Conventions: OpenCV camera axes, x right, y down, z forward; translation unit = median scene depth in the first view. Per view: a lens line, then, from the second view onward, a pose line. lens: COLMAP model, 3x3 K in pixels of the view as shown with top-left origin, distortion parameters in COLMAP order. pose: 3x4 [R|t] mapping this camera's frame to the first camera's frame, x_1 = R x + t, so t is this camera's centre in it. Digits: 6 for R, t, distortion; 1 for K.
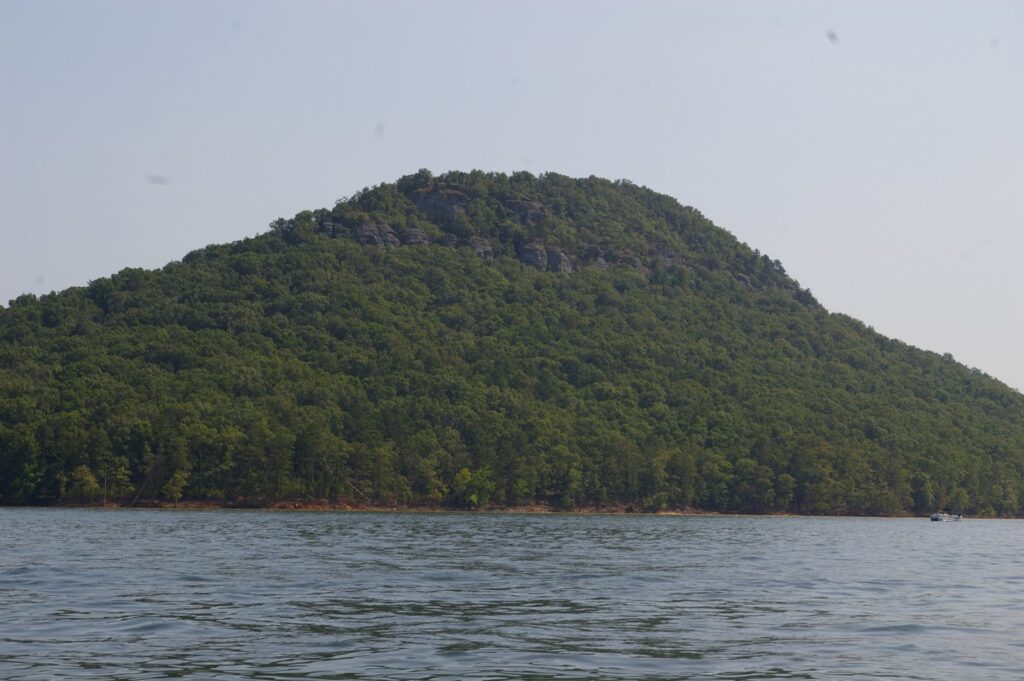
lens RADIAL K [[2423.6, 0, 512.0], [0, 2423.6, 340.5], [0, 0, 1]] dist [0.183507, -0.194345]
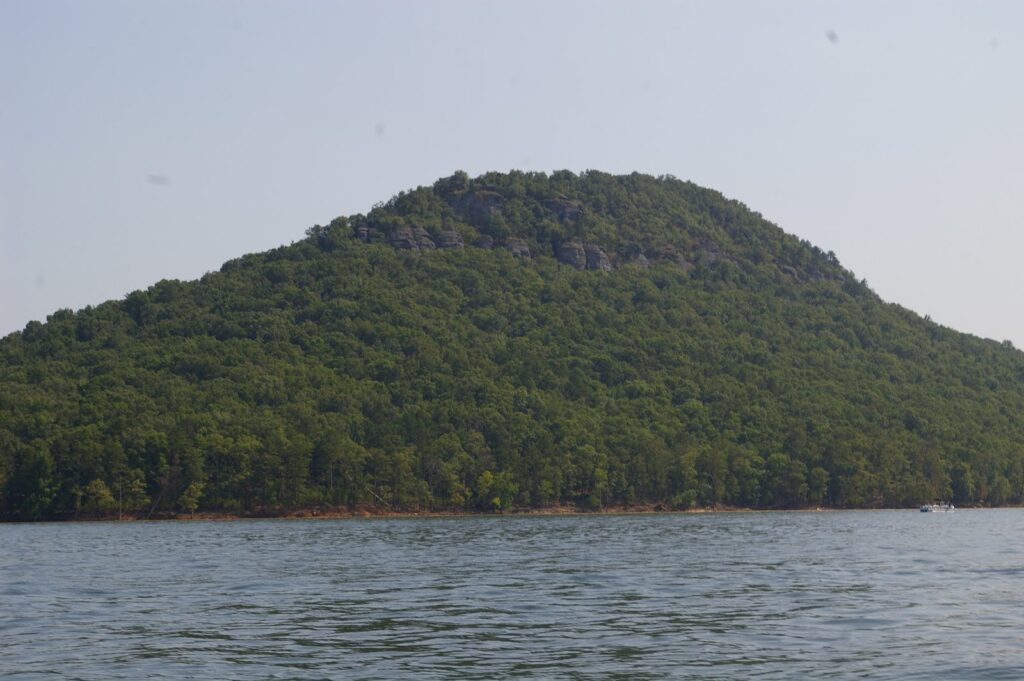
lens RADIAL K [[2423.6, 0, 512.0], [0, 2423.6, 340.5], [0, 0, 1]] dist [0.183507, -0.194345]
pose [[0.998938, -0.029166, -0.035657, 0.021308], [0.029175, 0.999574, -0.000286, -0.000207], [0.035650, -0.000754, 0.999364, 0.005133]]
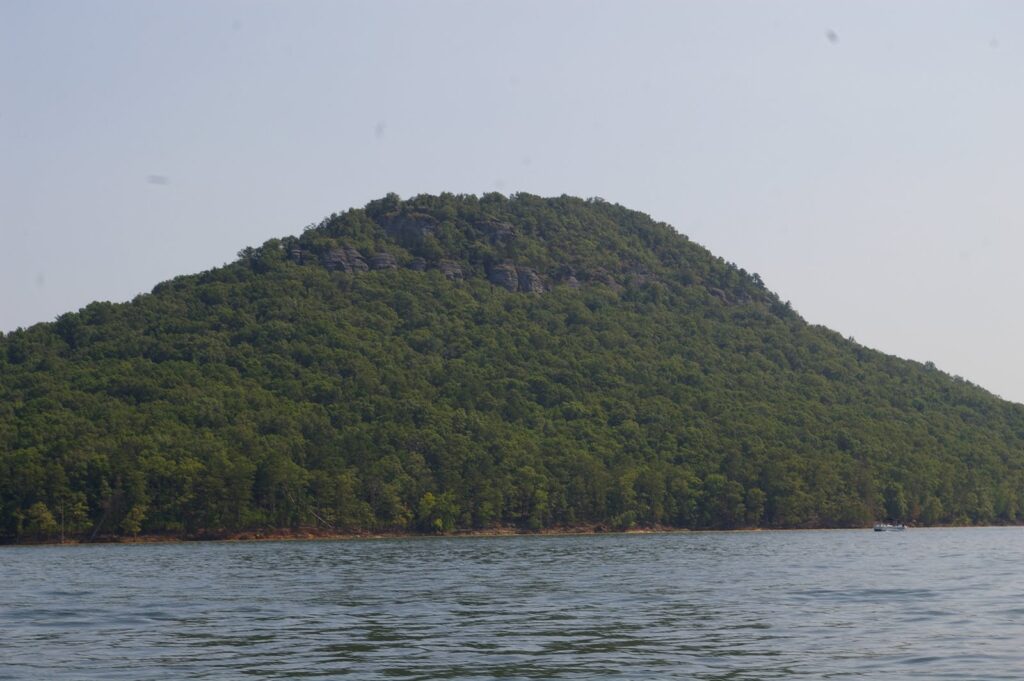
lens RADIAL K [[2423.6, 0, 512.0], [0, 2423.6, 340.5], [0, 0, 1]] dist [0.183507, -0.194345]
pose [[0.999529, -0.030683, 0.000436, 0.012365], [0.030685, 0.999493, -0.008474, -0.000207], [-0.000176, 0.008483, 0.999964, 0.003477]]
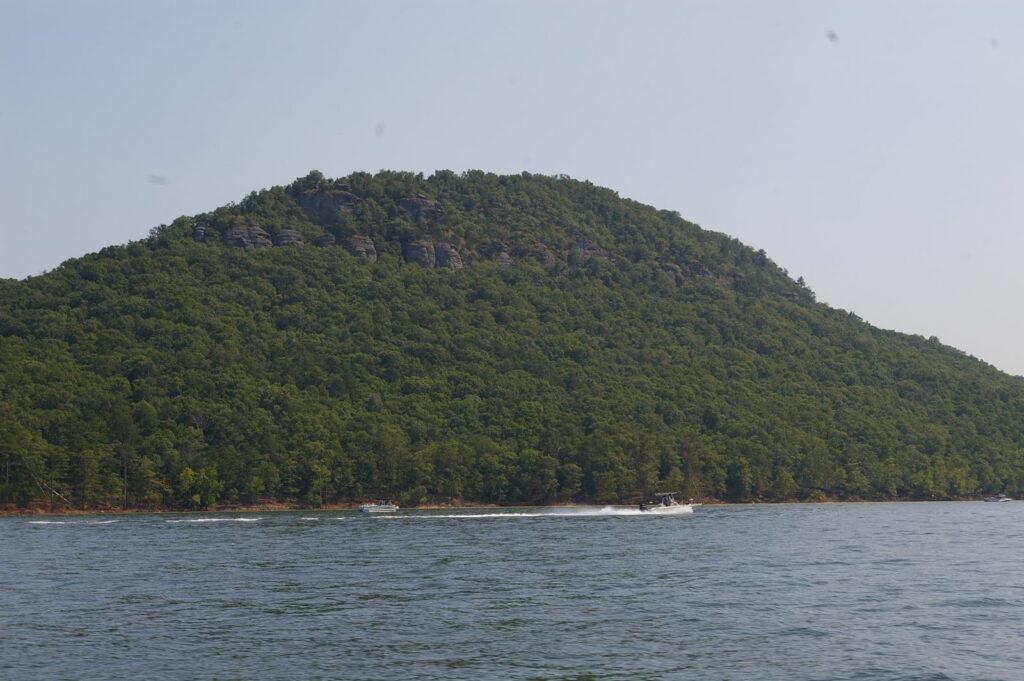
lens RADIAL K [[2301.4, 0, 512.0], [0, 2301.4, 340.5], [0, 0, 1]] dist [0.151470, 0.272737]
pose [[0.994500, -0.032925, -0.099427, 0.158615], [0.032817, 0.999458, -0.002717, 0.005964], [0.099463, -0.000561, 0.995041, 0.060281]]
